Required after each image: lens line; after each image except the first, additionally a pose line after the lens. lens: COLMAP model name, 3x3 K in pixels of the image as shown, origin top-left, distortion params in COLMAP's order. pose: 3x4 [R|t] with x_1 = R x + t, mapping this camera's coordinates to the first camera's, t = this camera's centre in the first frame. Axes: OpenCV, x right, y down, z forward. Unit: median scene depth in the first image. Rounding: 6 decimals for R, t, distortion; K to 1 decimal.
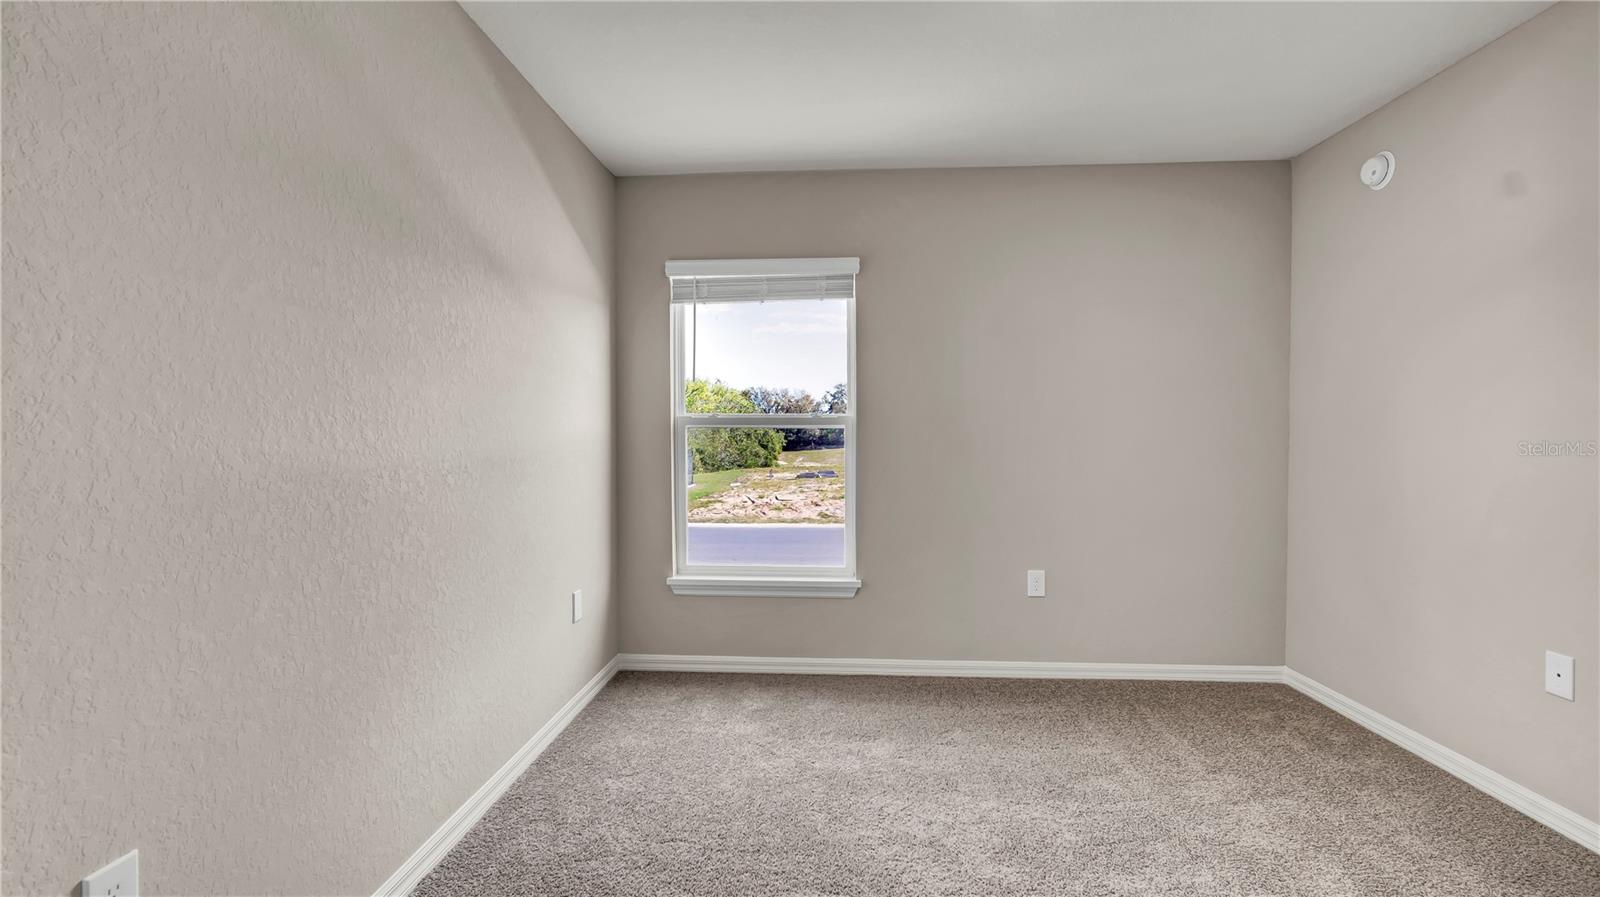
lens RADIAL K [[712.8, 0, 800.0], [0, 712.8, 448.5], [0, 0, 1]] dist [-0.003686, -0.000958]
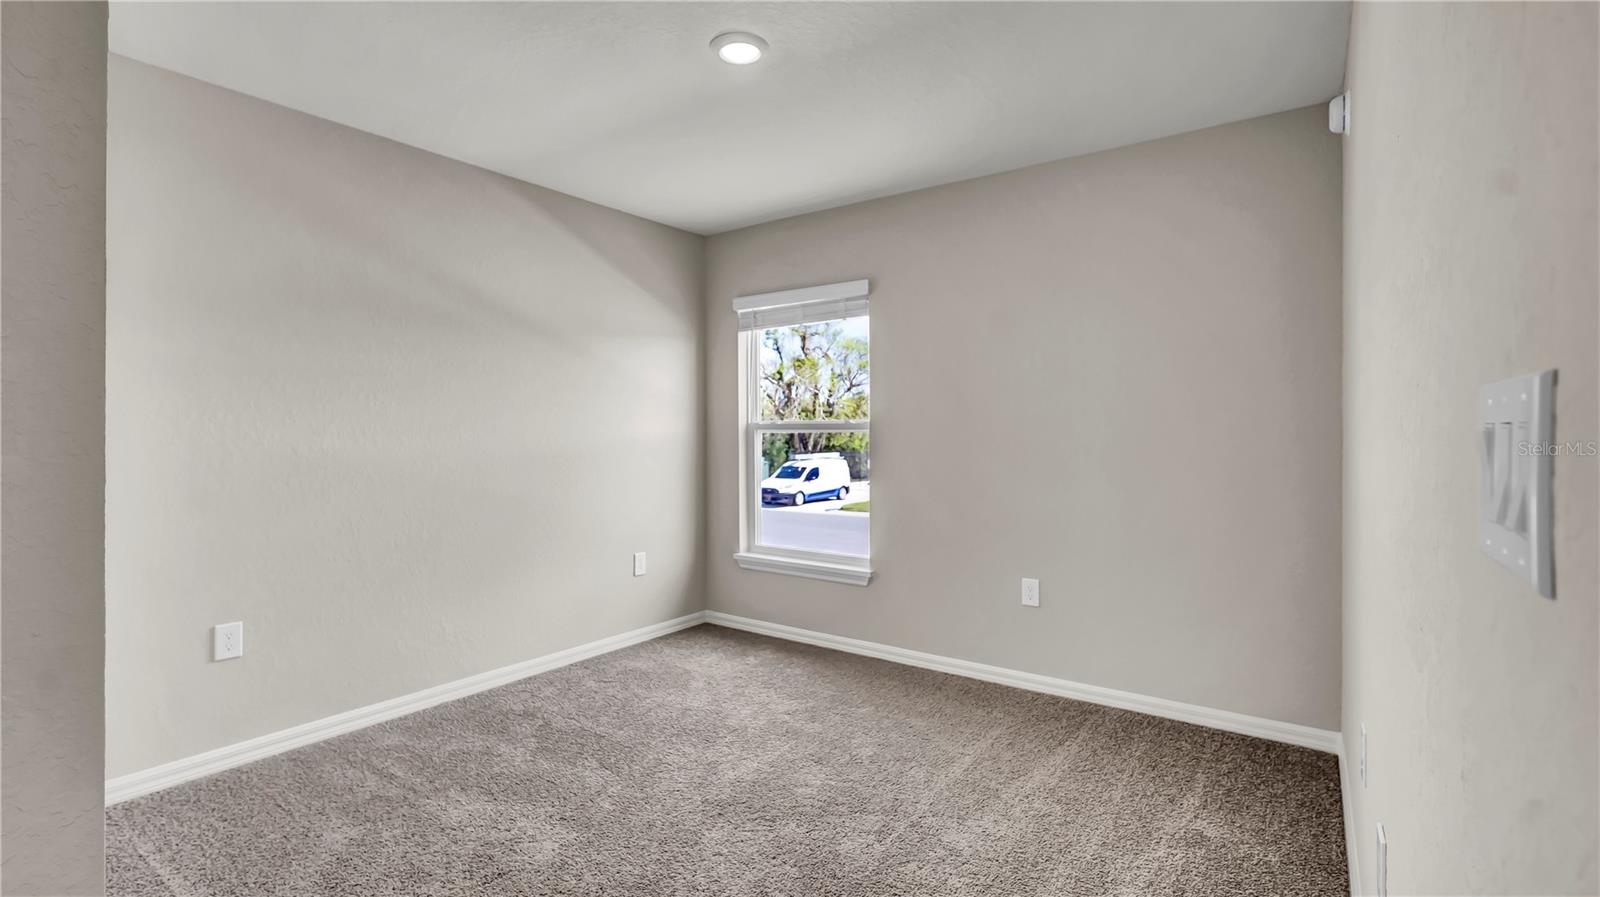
lens RADIAL K [[716.3, 0, 785.6], [0, 716.3, 430.0], [0, 0, 1]] dist [-0.005933, -0.000655]
pose [[0.848272, -0.000034, -0.529561, 0.559327], [-0.012039, 0.999740, -0.019349, -0.009538], [0.529424, 0.022789, 0.848051, -0.012119]]
